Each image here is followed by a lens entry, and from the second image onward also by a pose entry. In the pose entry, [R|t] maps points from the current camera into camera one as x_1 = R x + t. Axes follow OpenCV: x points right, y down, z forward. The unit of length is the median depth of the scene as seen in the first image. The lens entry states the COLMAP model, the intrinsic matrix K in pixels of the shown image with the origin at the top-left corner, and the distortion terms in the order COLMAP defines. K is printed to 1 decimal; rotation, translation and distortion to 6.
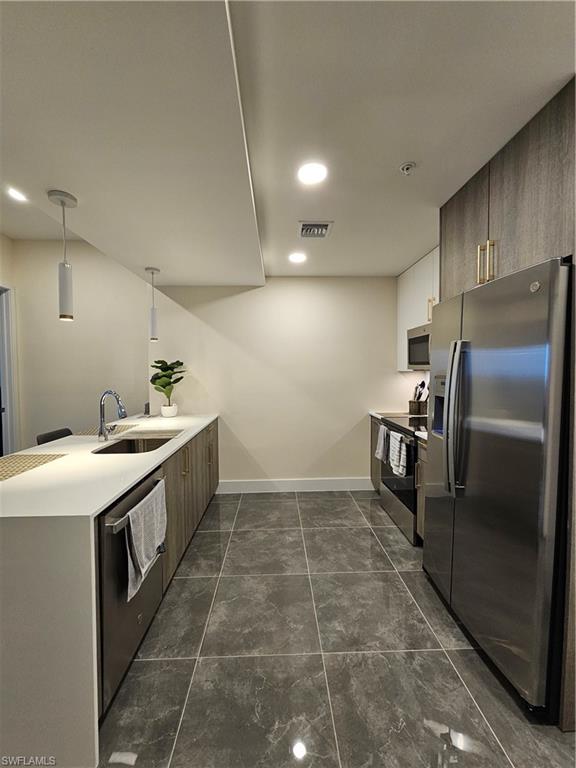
lens RADIAL K [[311.2, 0, 284.2], [0, 311.2, 379.1], [0, 0, 1]] dist [-0.000711, -0.003399]
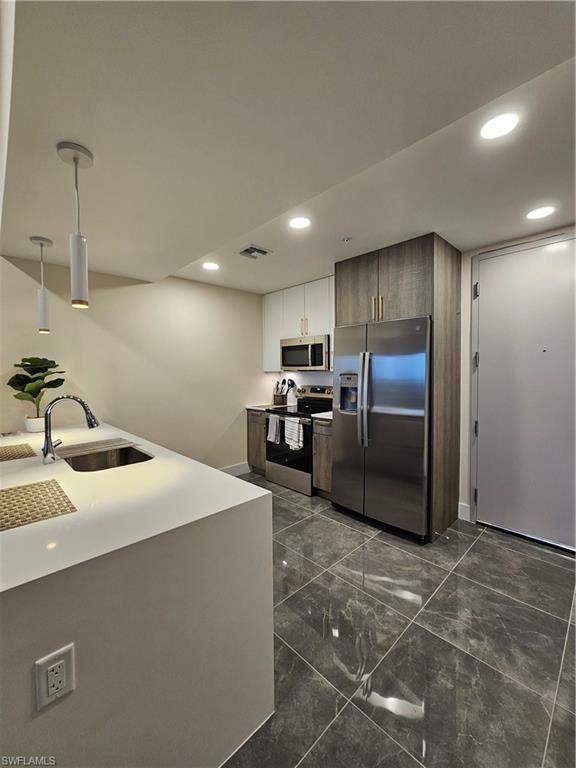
lens RADIAL K [[311.2, 0, 284.2], [0, 311.2, 379.1], [0, 0, 1]] dist [-0.000711, -0.003399]
pose [[0.742588, -0.019284, 0.669471, -0.681262], [0.022219, 0.999745, 0.004151, 0.002808], [-0.669380, 0.011792, 0.742827, 0.047053]]
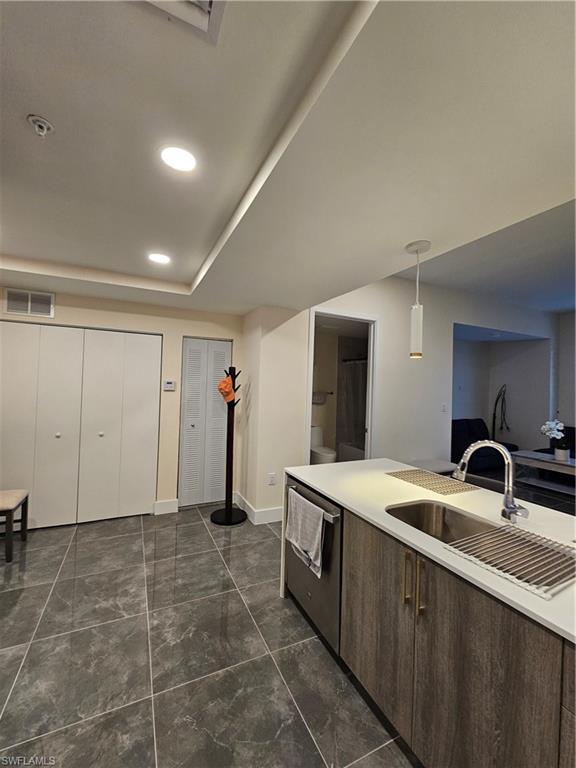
lens RADIAL K [[311.2, 0, 284.2], [0, 311.2, 379.1], [0, 0, 1]] dist [-0.000711, -0.003399]
pose [[-0.913888, -0.029270, -0.404909, 0.117840], [-0.034566, 0.999386, 0.005773, -0.083716], [0.404492, 0.019272, -0.914339, 1.445583]]
